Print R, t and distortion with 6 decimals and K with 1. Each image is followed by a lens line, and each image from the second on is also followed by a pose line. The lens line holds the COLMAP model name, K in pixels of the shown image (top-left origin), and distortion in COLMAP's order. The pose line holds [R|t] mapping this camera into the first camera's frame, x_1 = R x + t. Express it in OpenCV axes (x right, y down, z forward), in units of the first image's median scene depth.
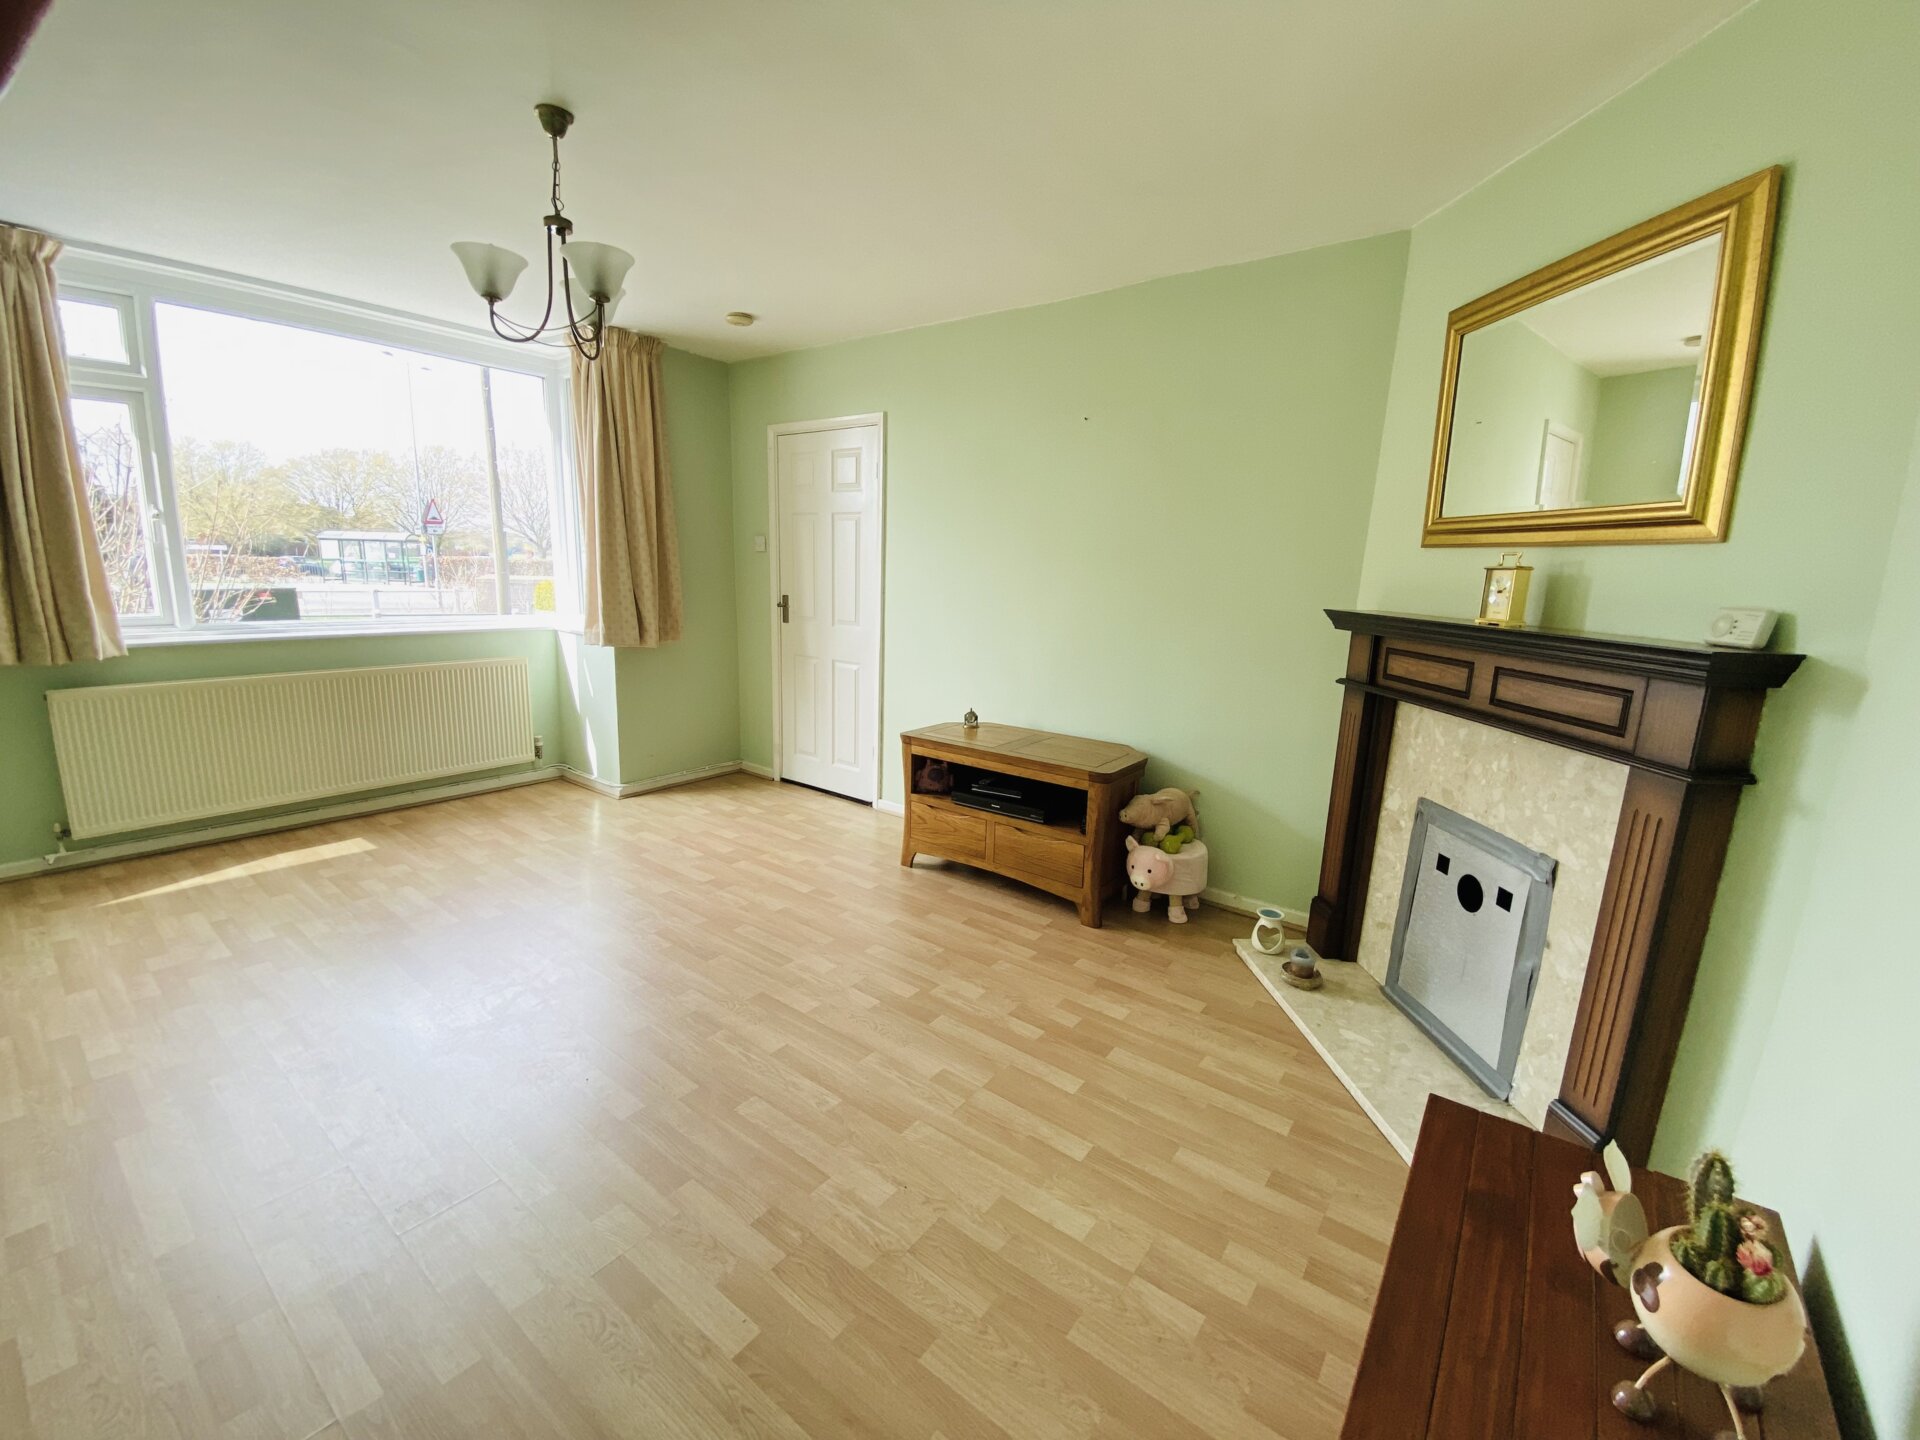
lens RADIAL K [[785.8, 0, 961.6], [0, 785.8, 721.1], [0, 0, 1]] dist [0.001680, -0.000551]
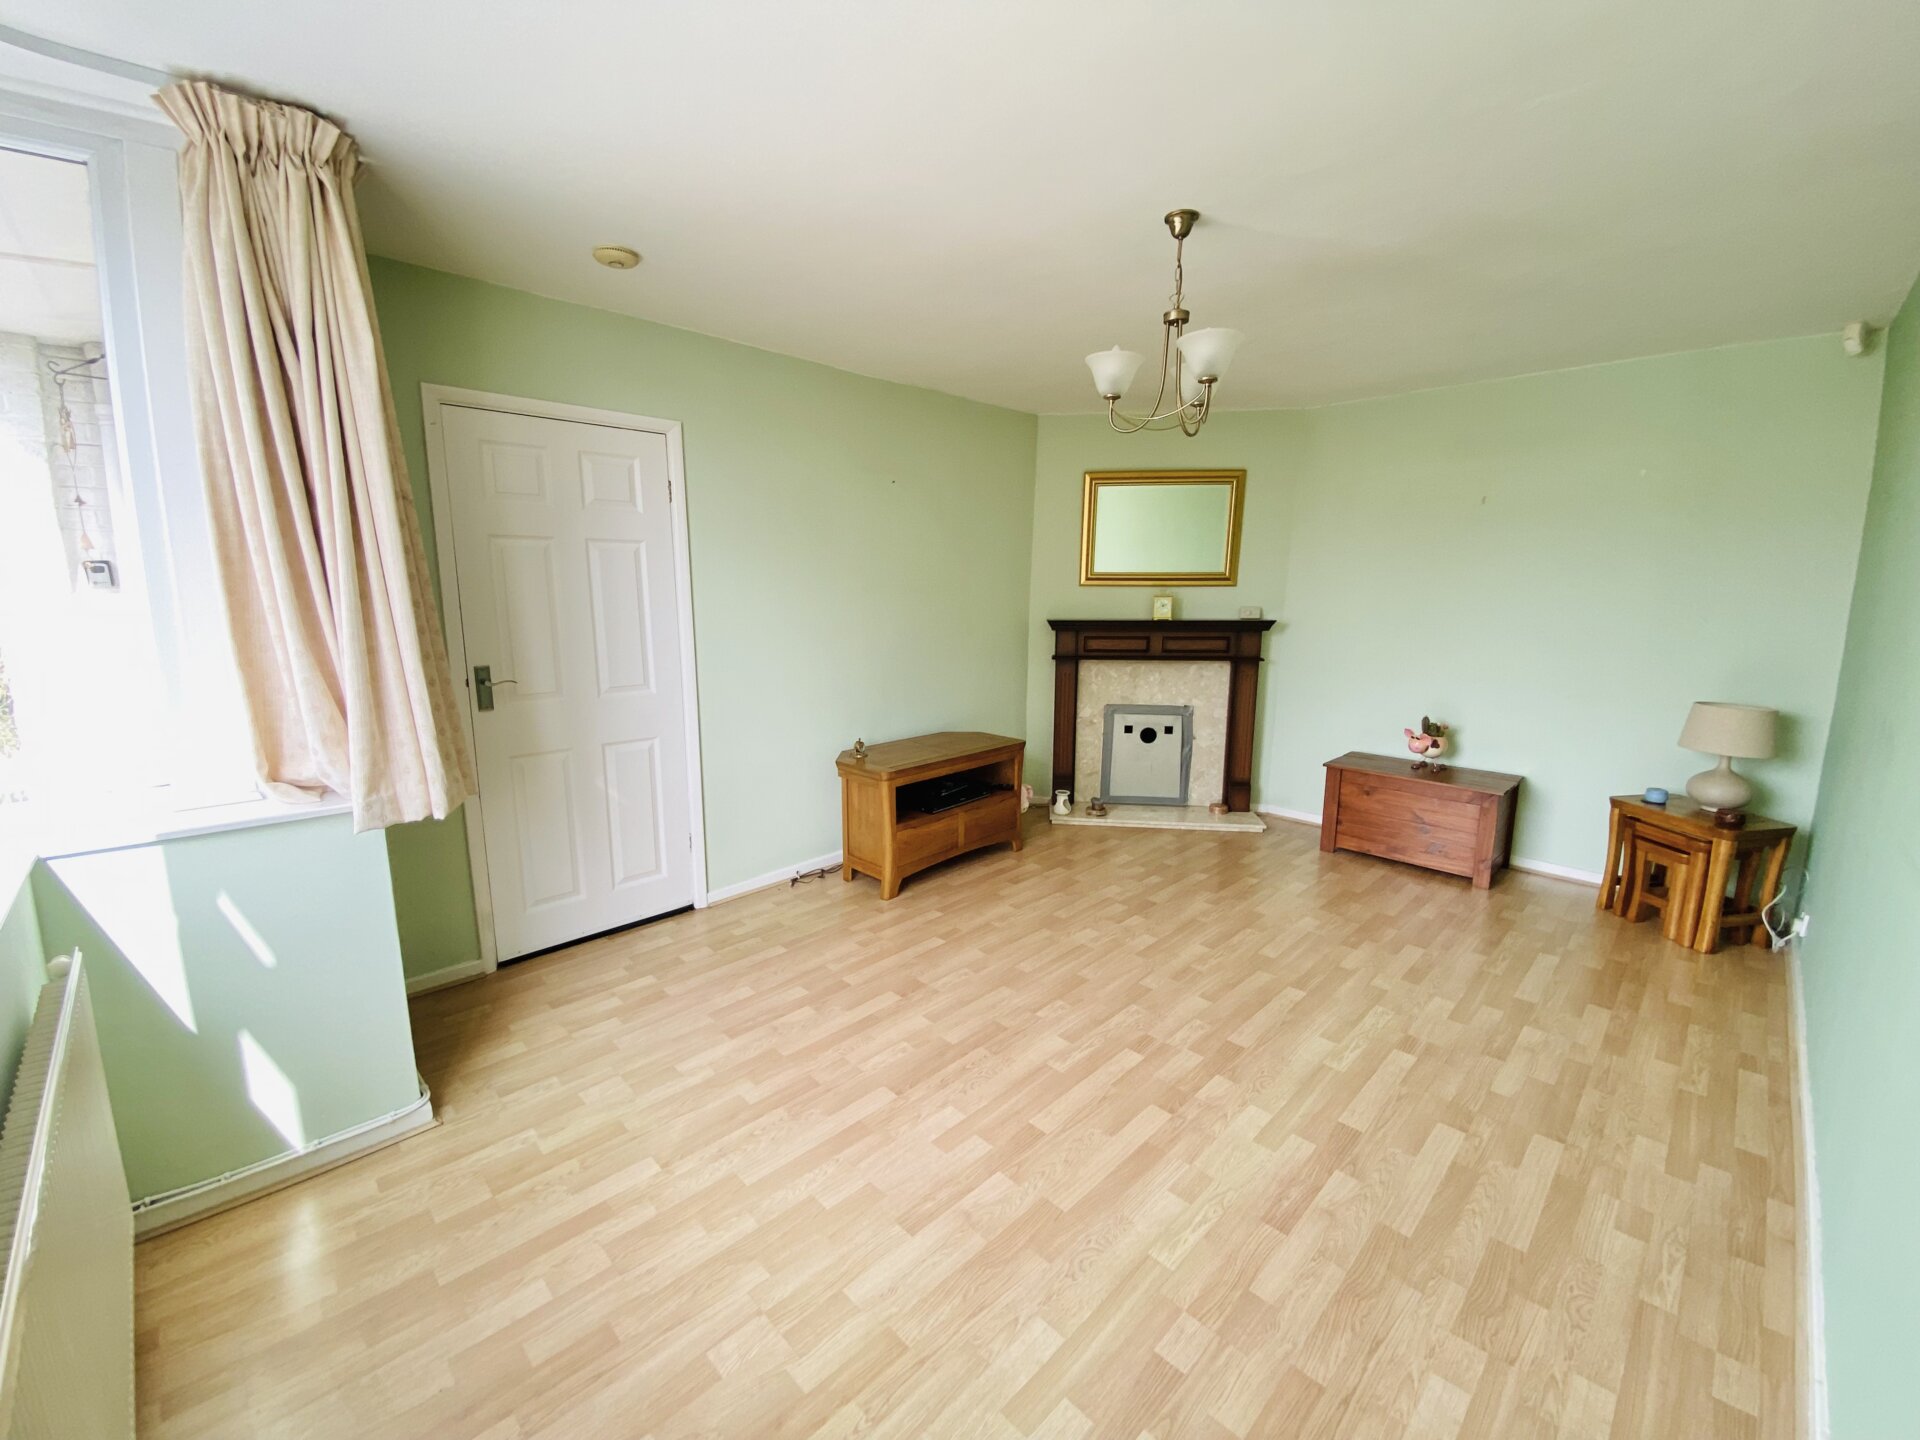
lens RADIAL K [[785.8, 0, 968.6], [0, 785.8, 722.2], [0, 0, 1]] dist [0.001680, -0.000551]
pose [[0.115202, -0.202025, 0.972581, -1.481625], [0.188920, 0.965685, 0.178215, -0.295938], [-0.975212, 0.163210, 0.149415, 1.041675]]
